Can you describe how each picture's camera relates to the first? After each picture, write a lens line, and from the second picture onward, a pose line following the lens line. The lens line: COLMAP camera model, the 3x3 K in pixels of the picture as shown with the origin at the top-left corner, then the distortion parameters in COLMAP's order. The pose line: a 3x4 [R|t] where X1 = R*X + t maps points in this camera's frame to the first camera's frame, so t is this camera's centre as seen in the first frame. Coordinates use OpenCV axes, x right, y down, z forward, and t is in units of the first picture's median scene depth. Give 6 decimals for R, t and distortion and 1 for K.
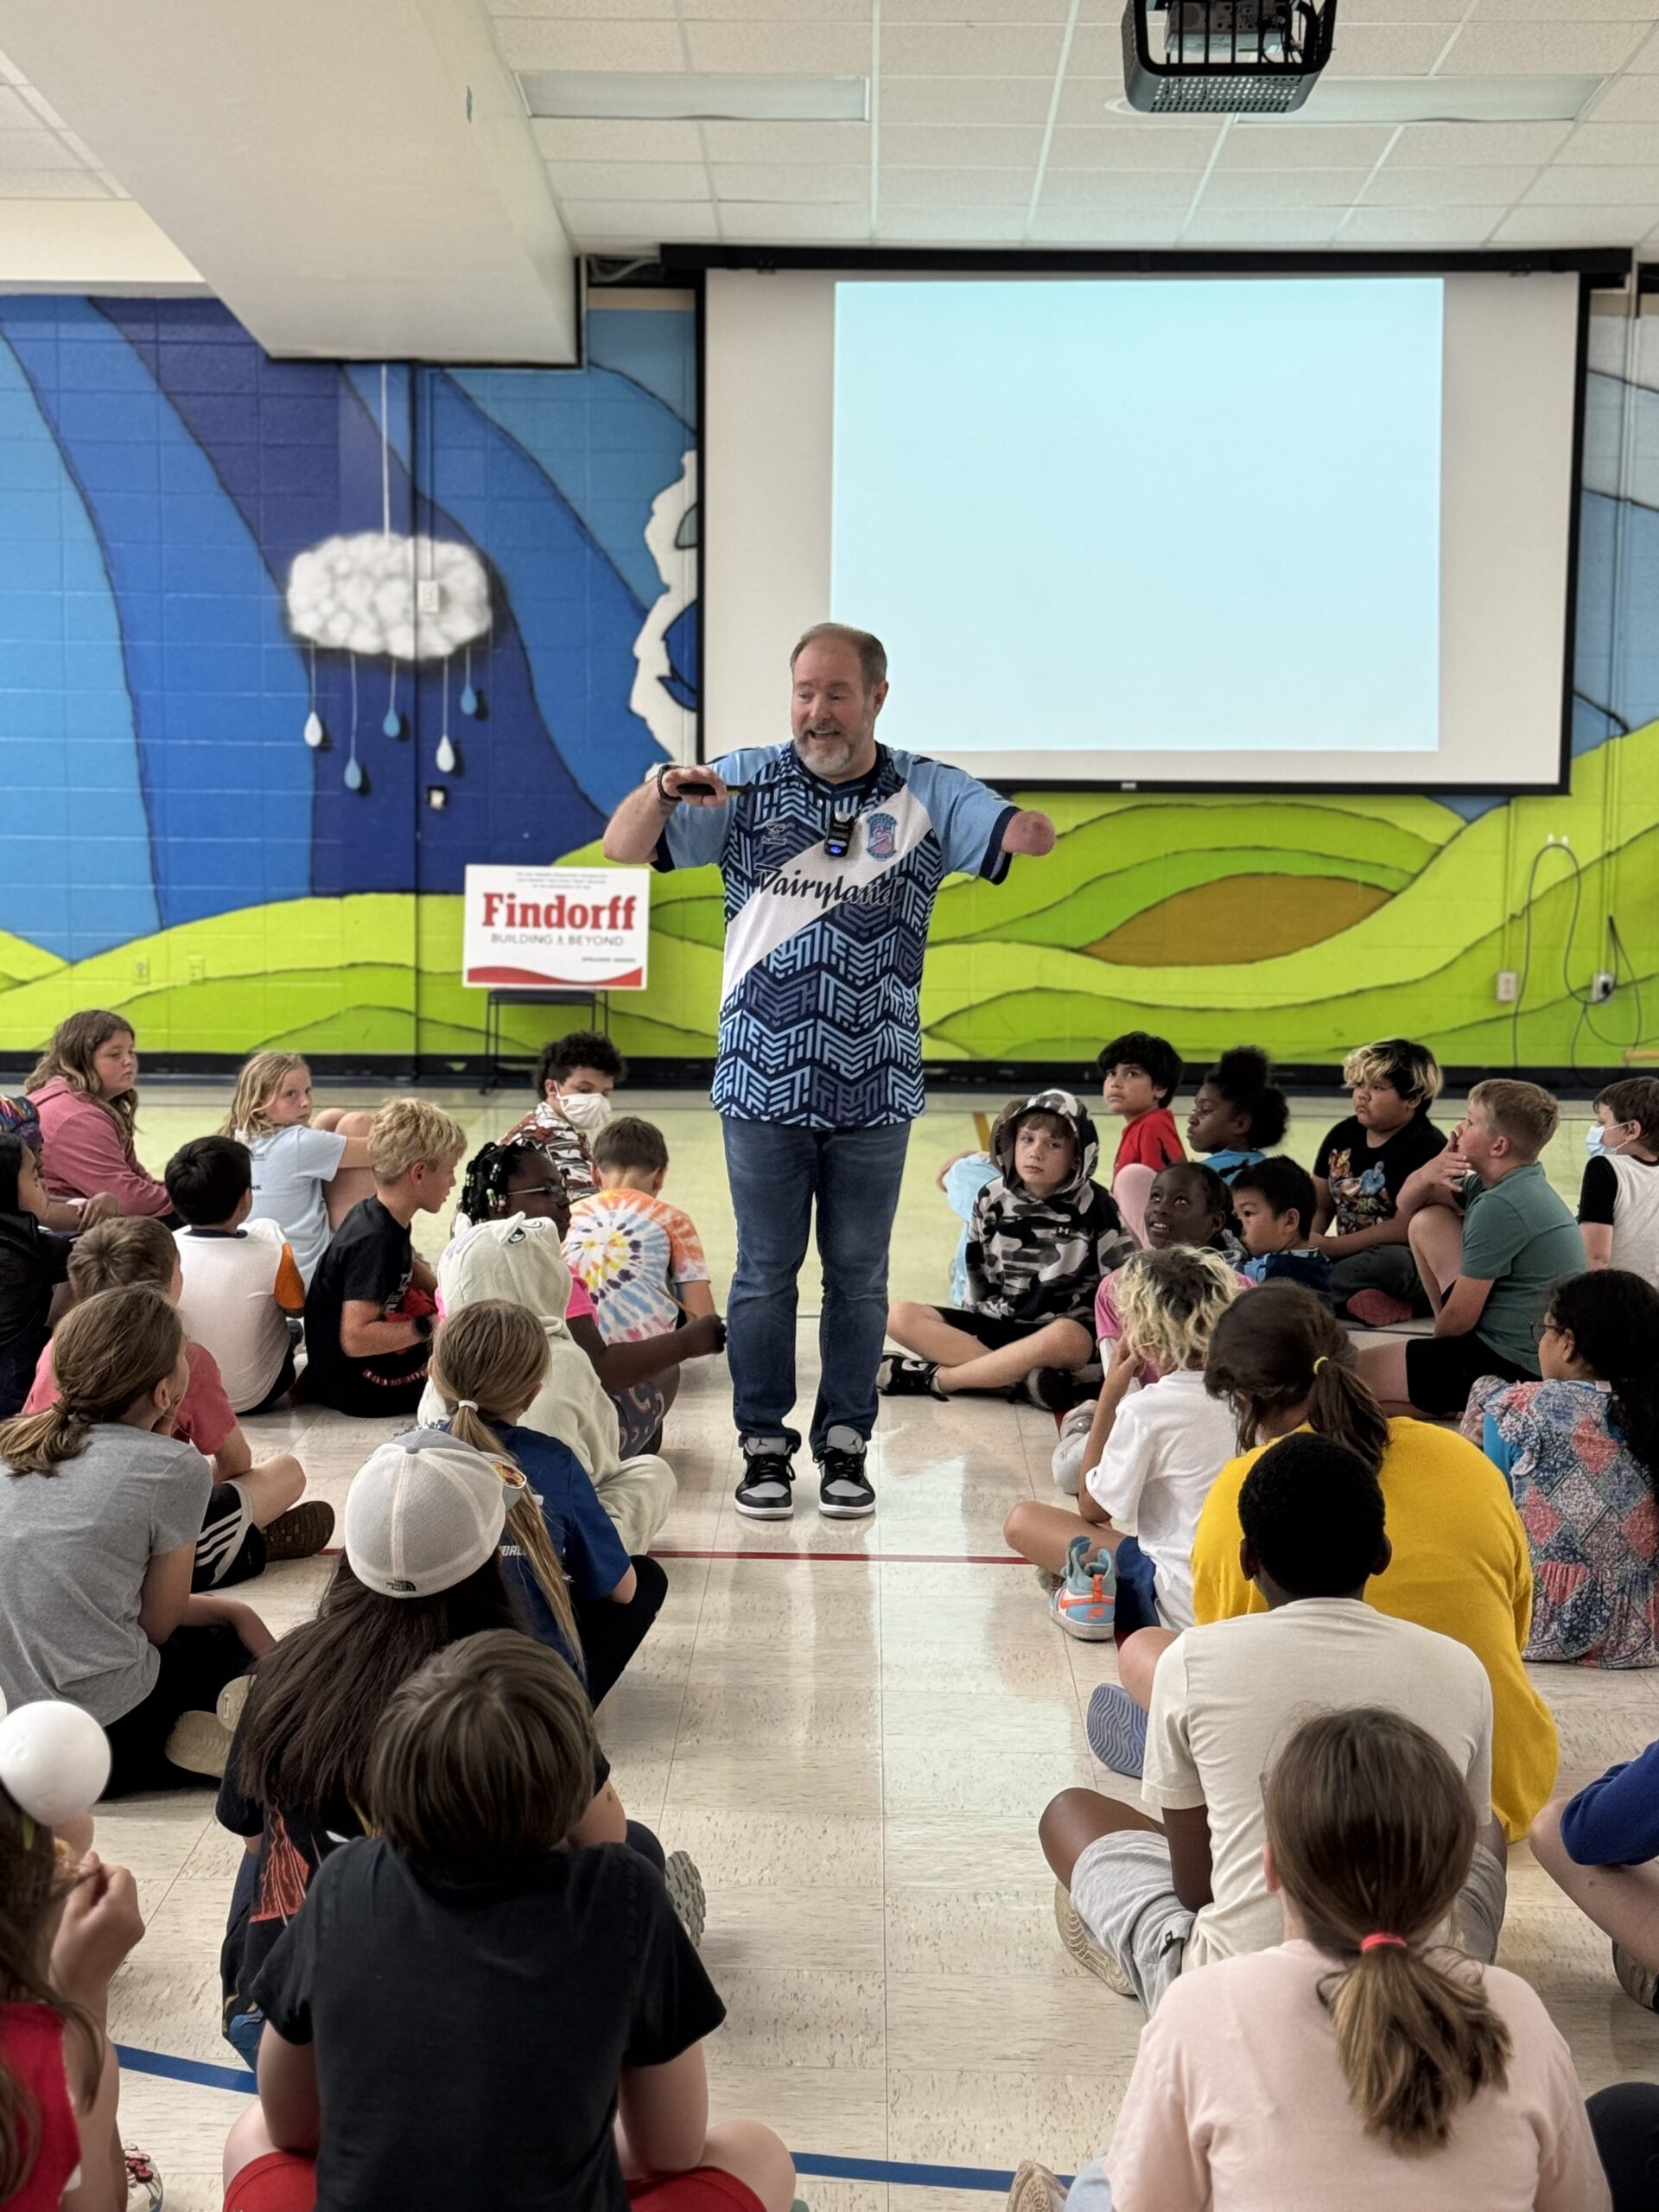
lens RADIAL K [[3503.0, 0, 846.5], [0, 3503.0, 1108.1], [0, 0, 1]] dist [0.166404, -0.161952]
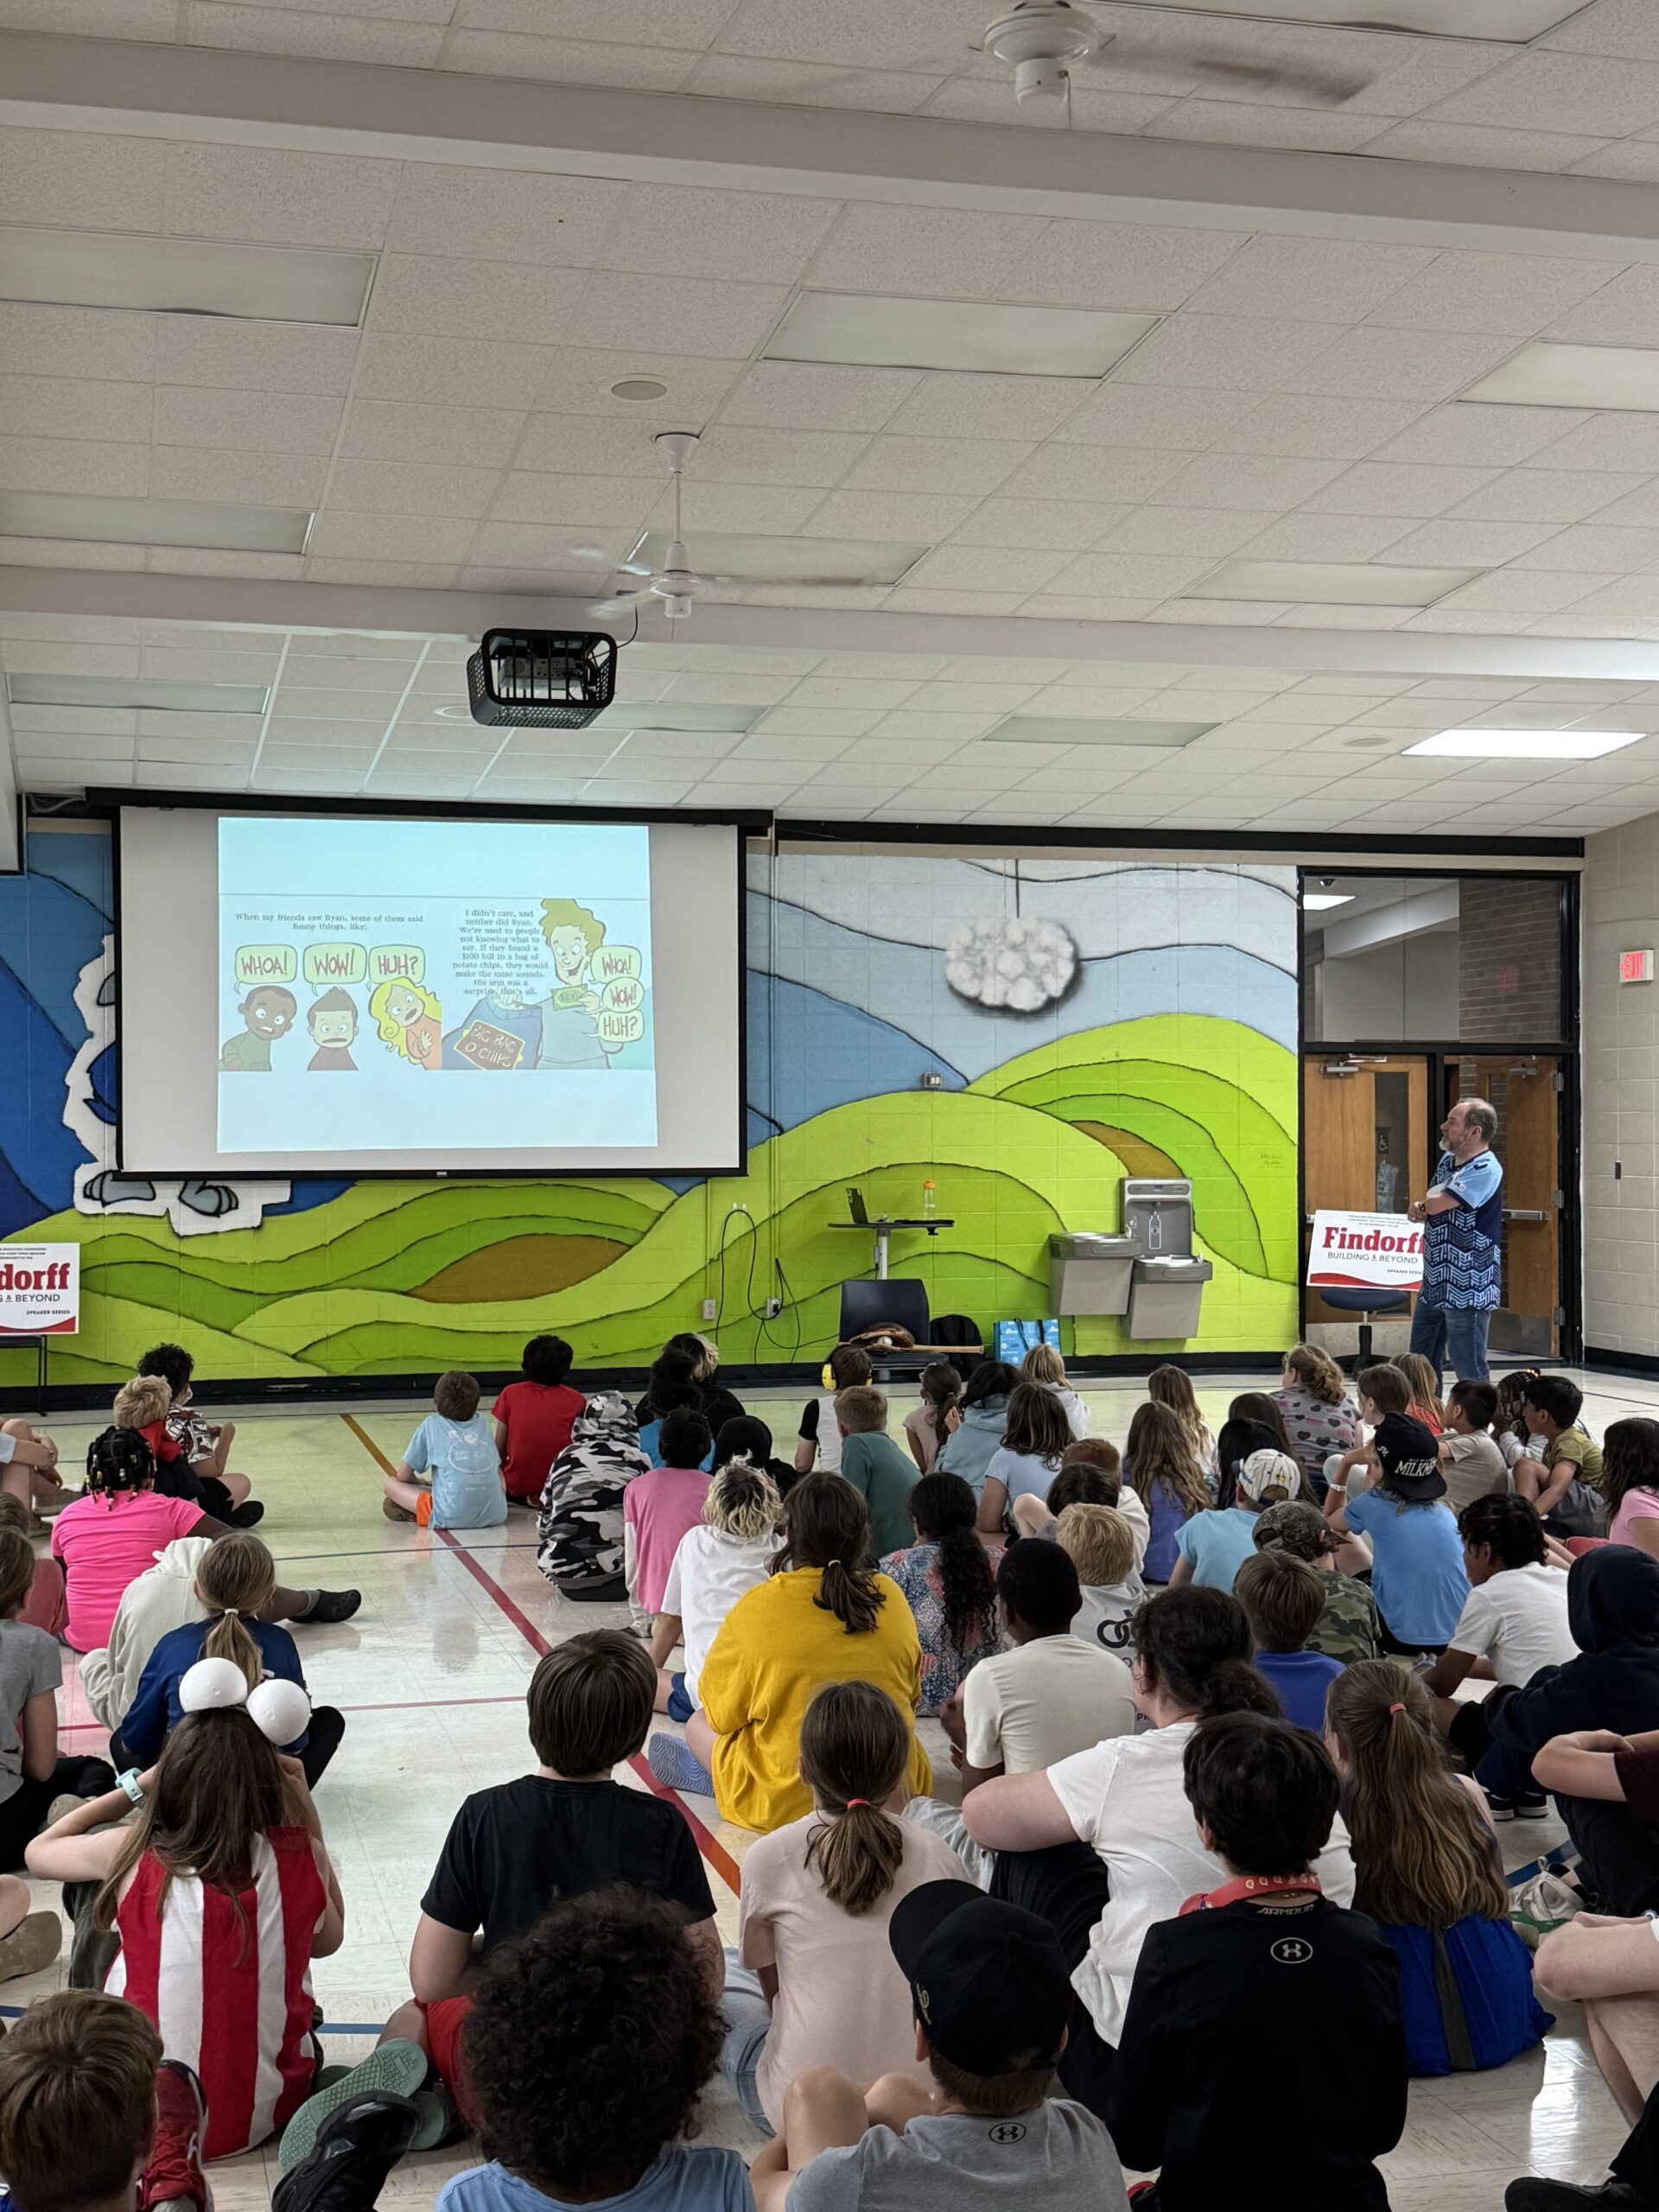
lens RADIAL K [[2726.3, 0, 834.8], [0, 2726.3, 1113.2], [0, 0, 1]] dist [0.137166, -0.024690]
pose [[0.962874, -0.011978, 0.269684, -0.061634], [0.041512, 0.993702, -0.104078, 0.003738], [-0.266739, 0.111409, 0.957308, -0.082402]]
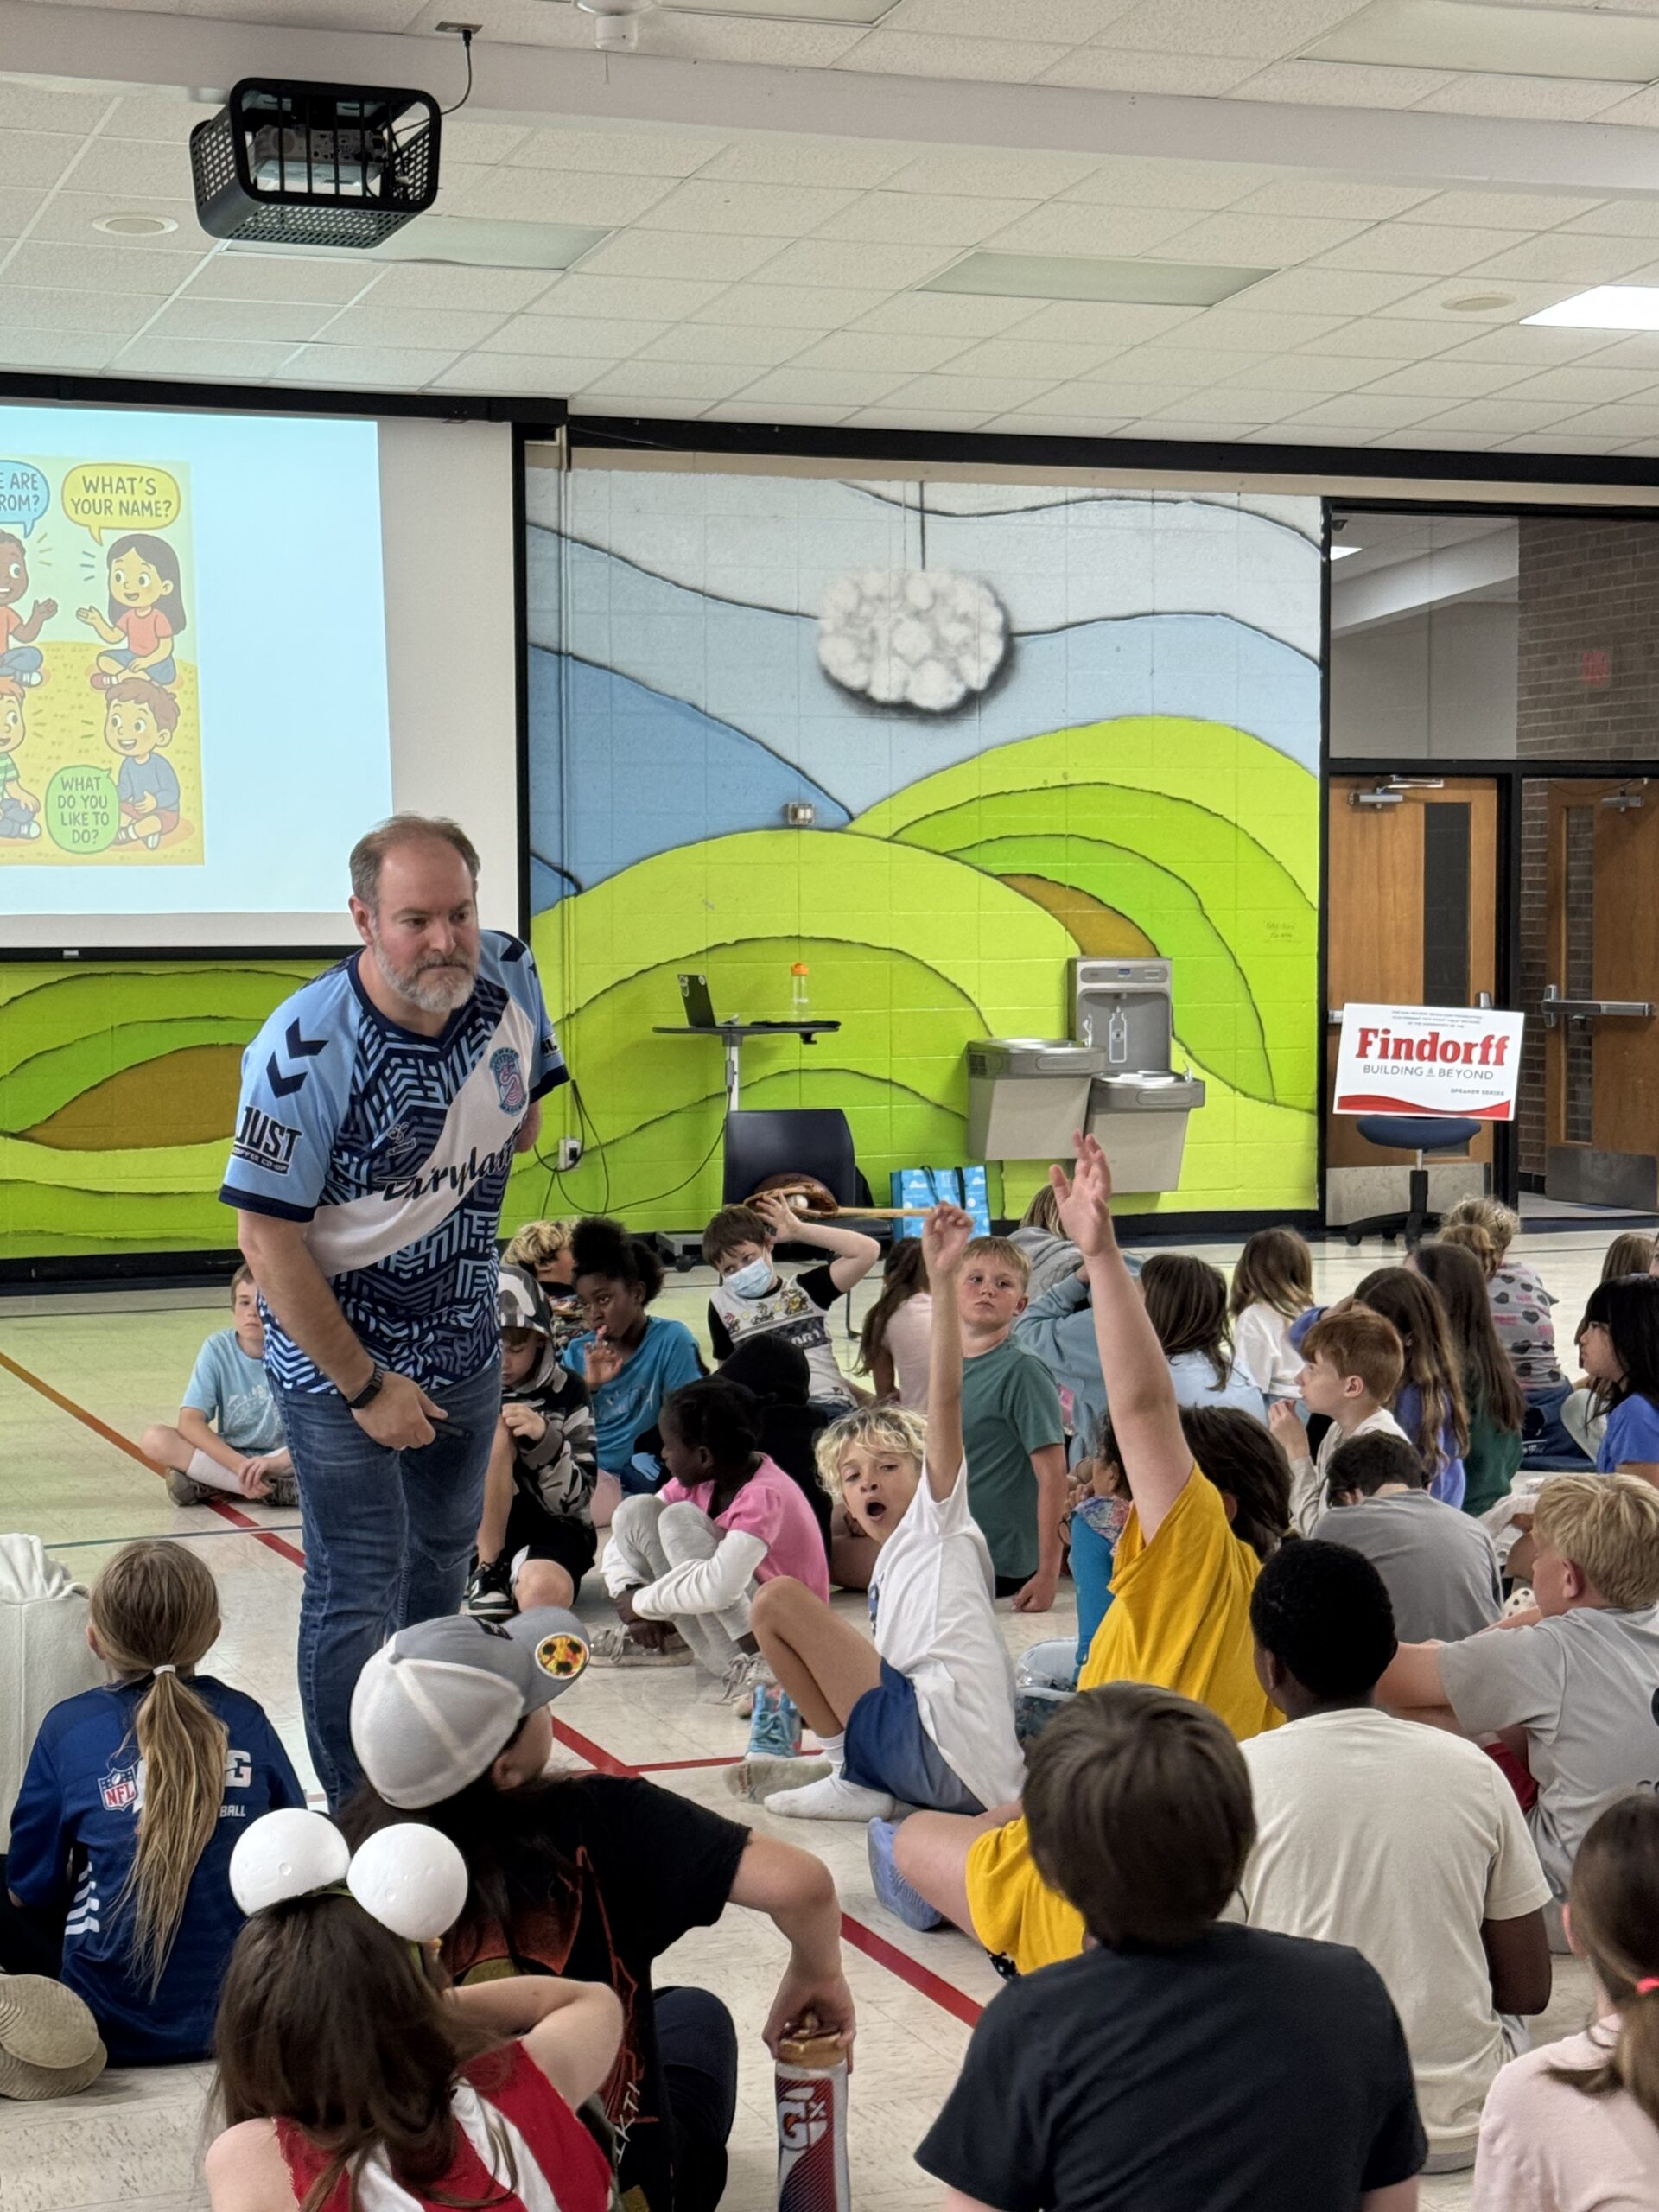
lens RADIAL K [[3800.5, 0, 821.4], [0, 3800.5, 1141.0], [0, 0, 1]] dist [0.144056, -0.096861]
pose [[0.926463, -0.038685, 0.374392, -0.112762], [0.053659, 0.998119, -0.029652, -0.003155], [-0.372540, 0.047561, 0.926796, 0.008755]]
